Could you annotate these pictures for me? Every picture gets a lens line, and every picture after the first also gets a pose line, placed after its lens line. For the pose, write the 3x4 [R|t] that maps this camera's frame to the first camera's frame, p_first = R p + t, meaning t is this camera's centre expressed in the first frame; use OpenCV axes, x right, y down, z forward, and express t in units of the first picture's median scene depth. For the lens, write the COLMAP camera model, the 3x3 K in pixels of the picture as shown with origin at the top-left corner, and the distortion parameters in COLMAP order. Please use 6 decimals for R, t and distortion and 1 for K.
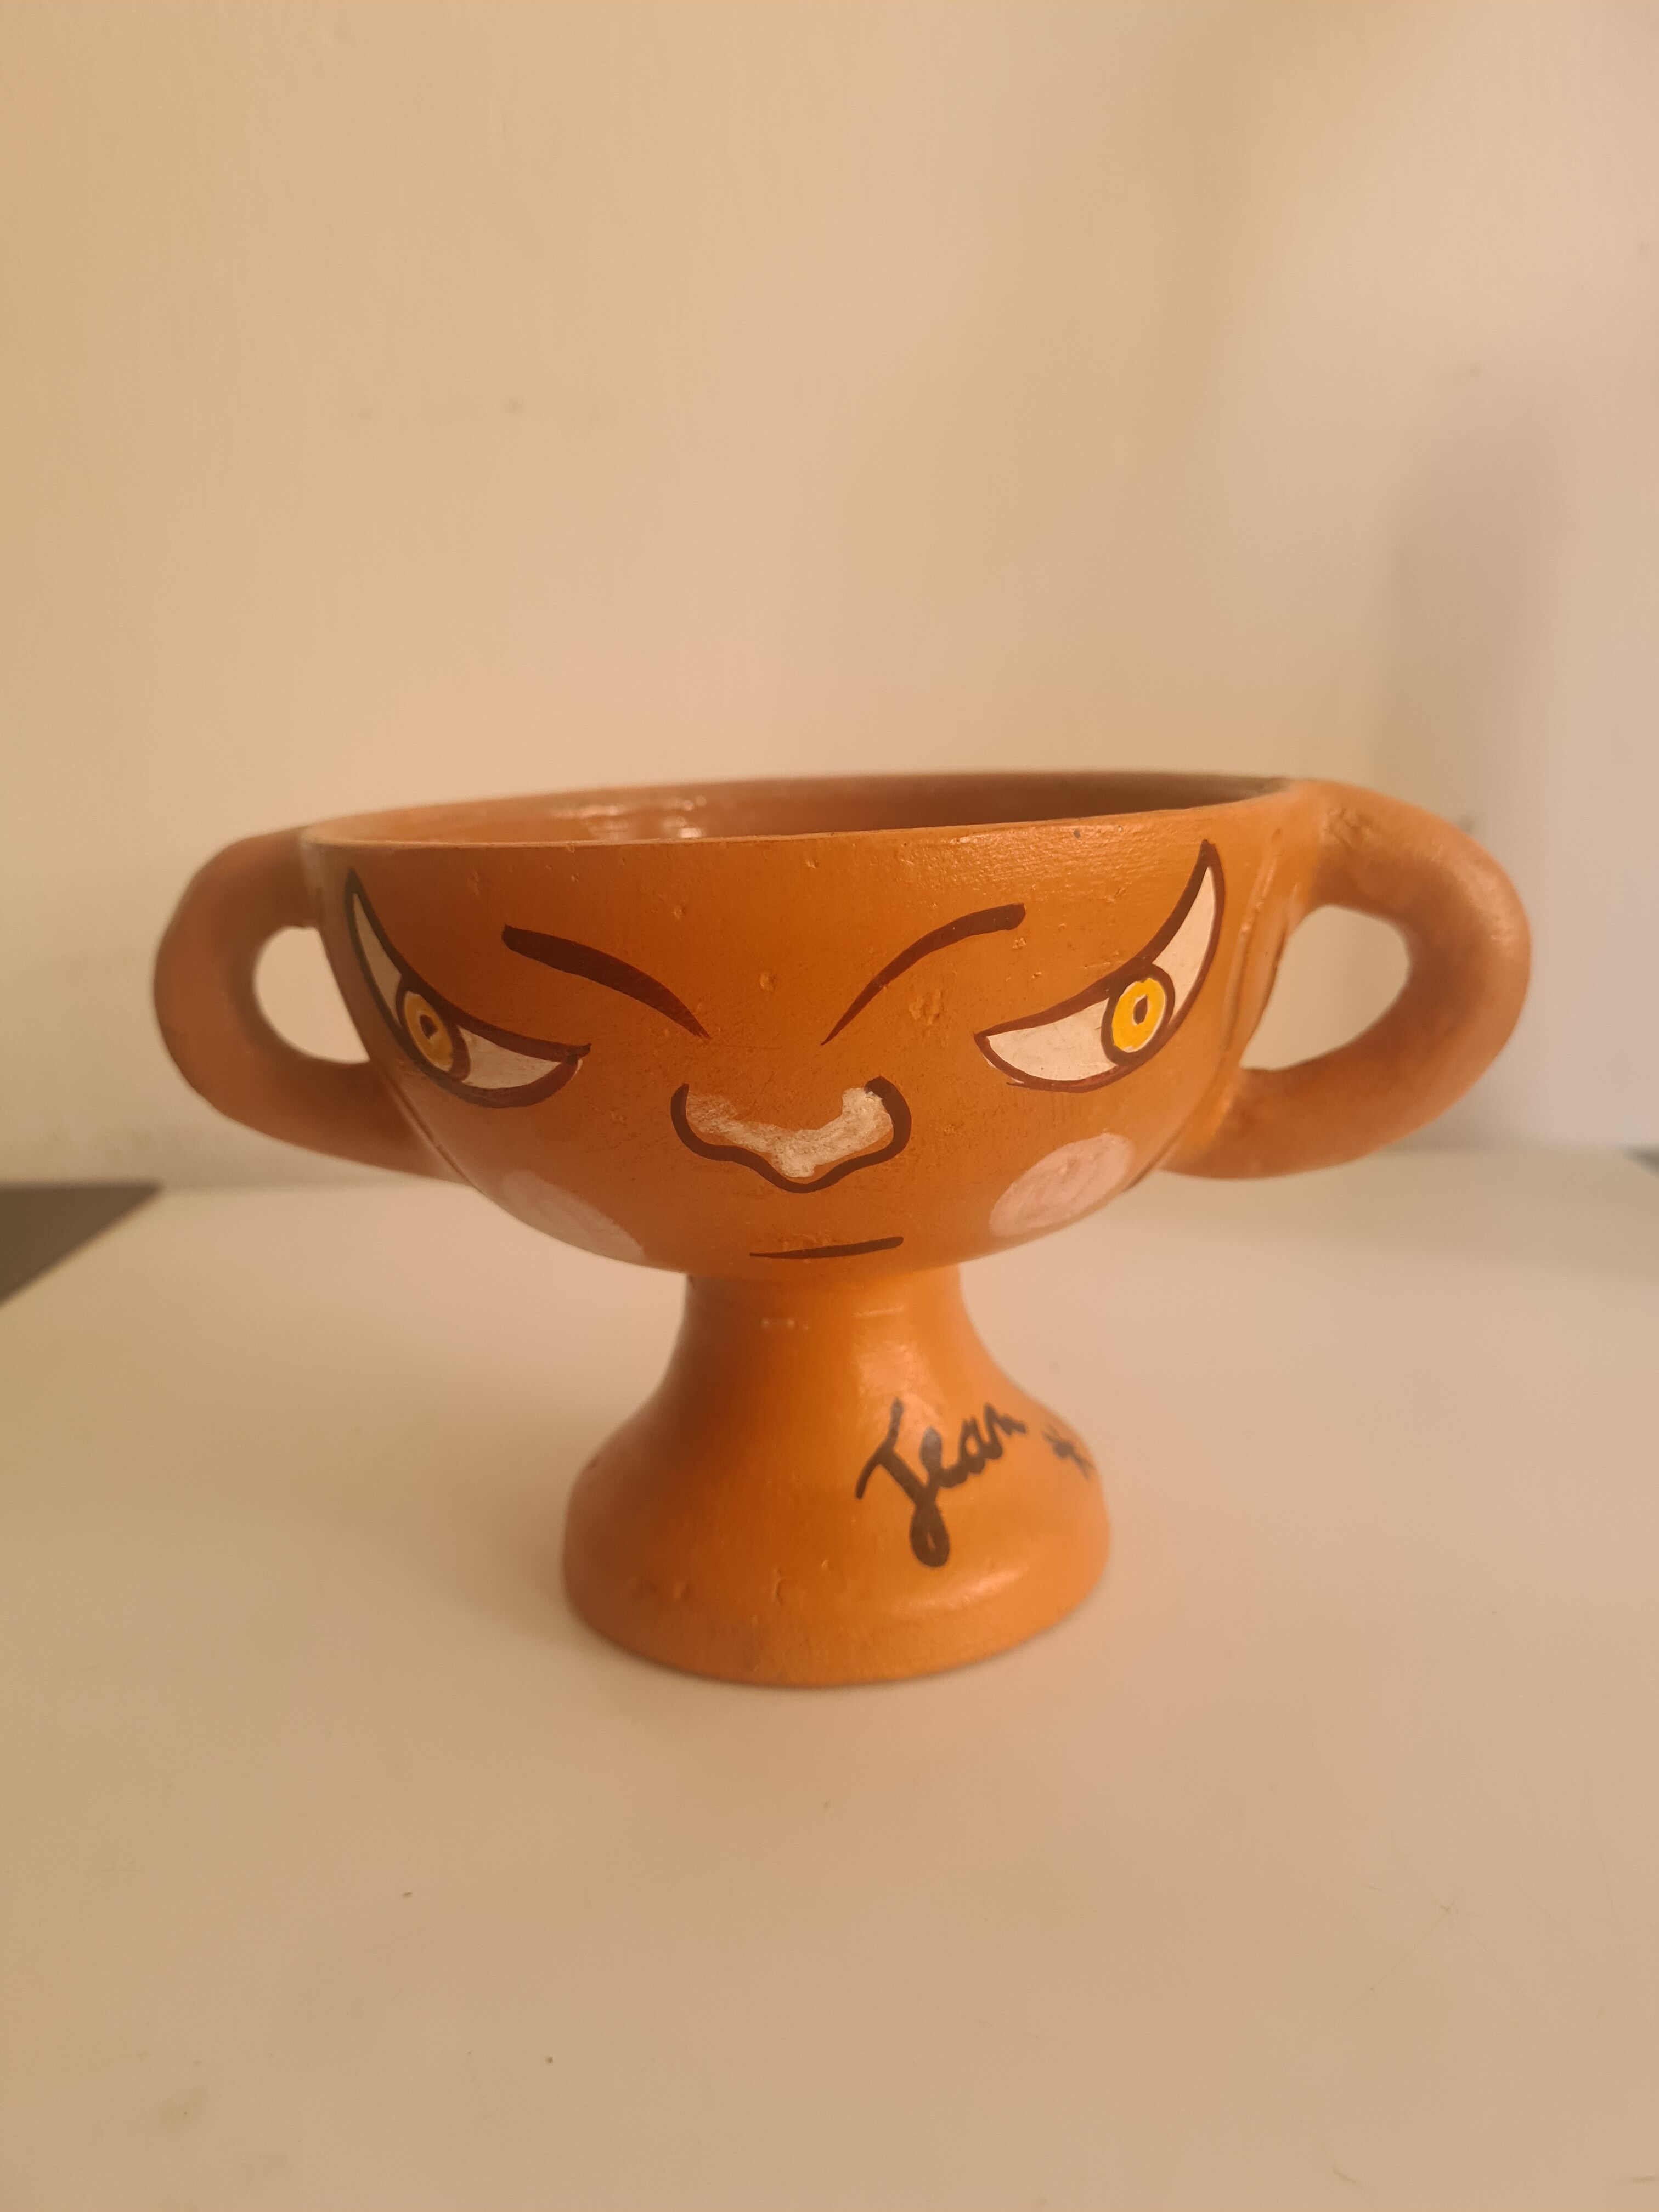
lens RADIAL K [[1698.7, 0, 829.5], [0, 1698.7, 1106.0], [0, 0, 1]] dist [0.001843, 0.000553]
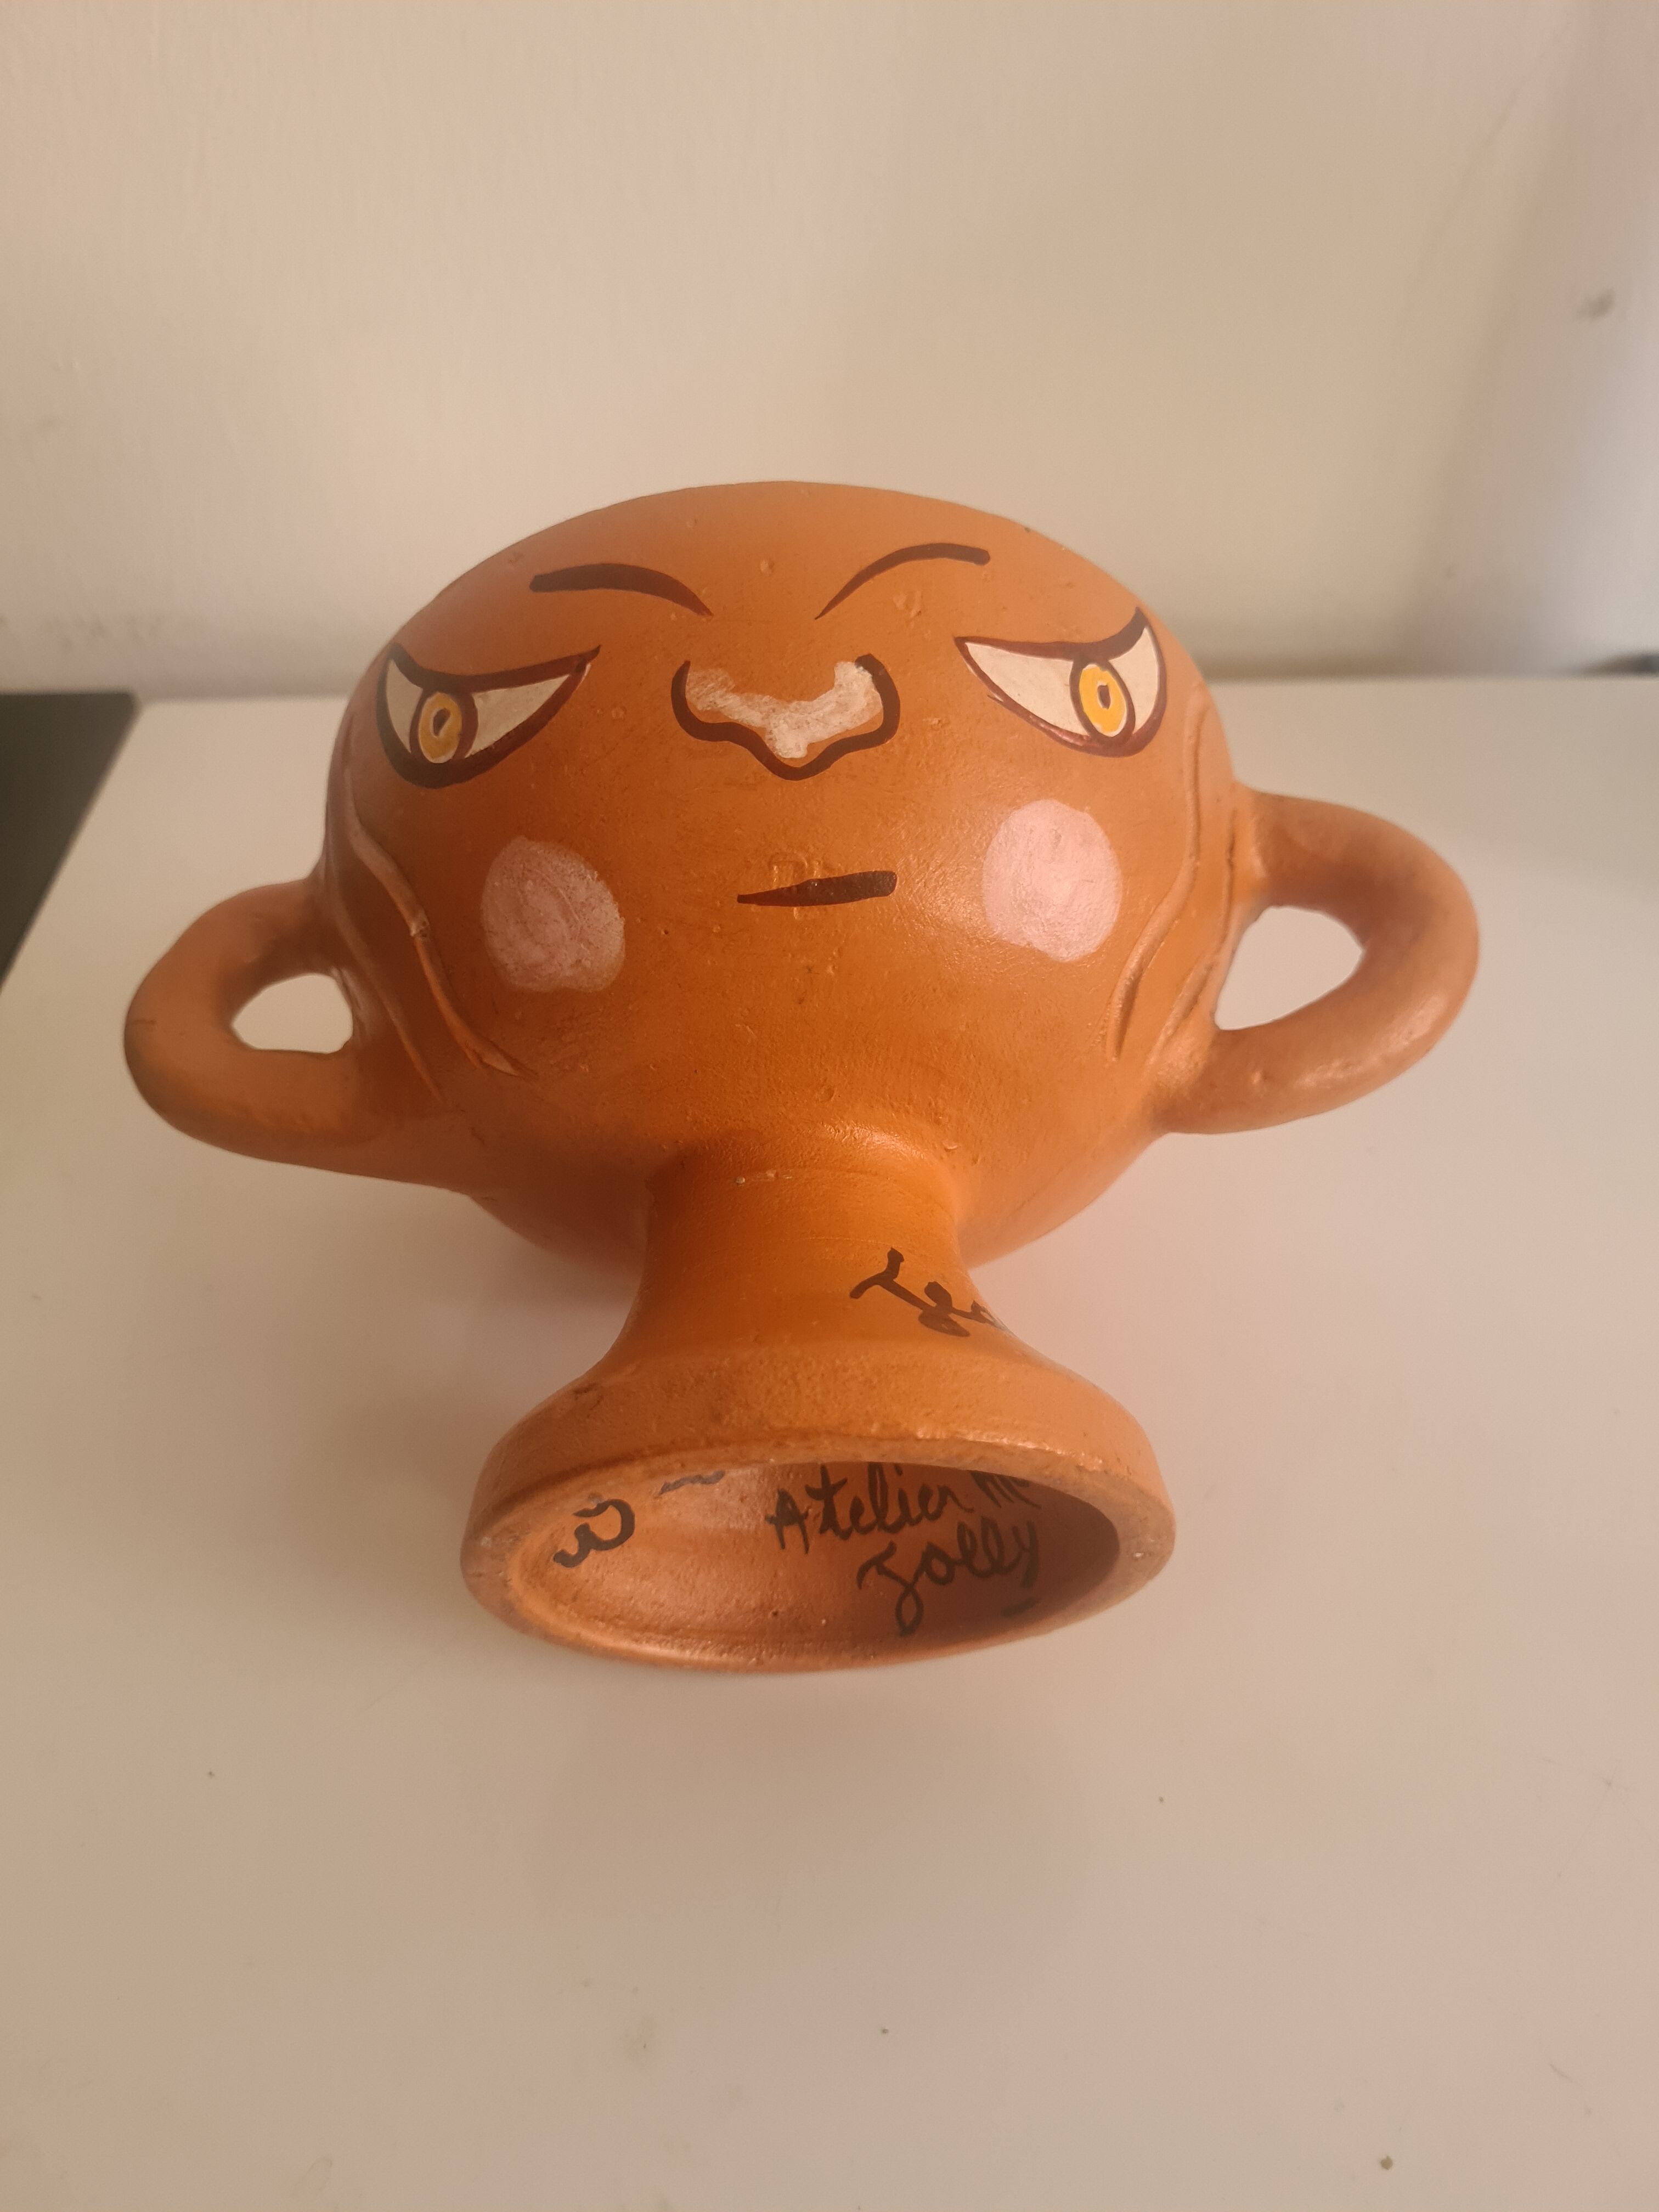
lens RADIAL K [[1663.9, 0, 829.5], [0, 1663.9, 1106.0], [0, 0, 1]] dist [-0.007032, -0.000859]
pose [[0.999374, 0.008266, 0.034407, -0.028519], [0.018575, 0.705050, -0.708914, 0.909520], [-0.030118, 0.709110, 0.704455, 0.452954]]
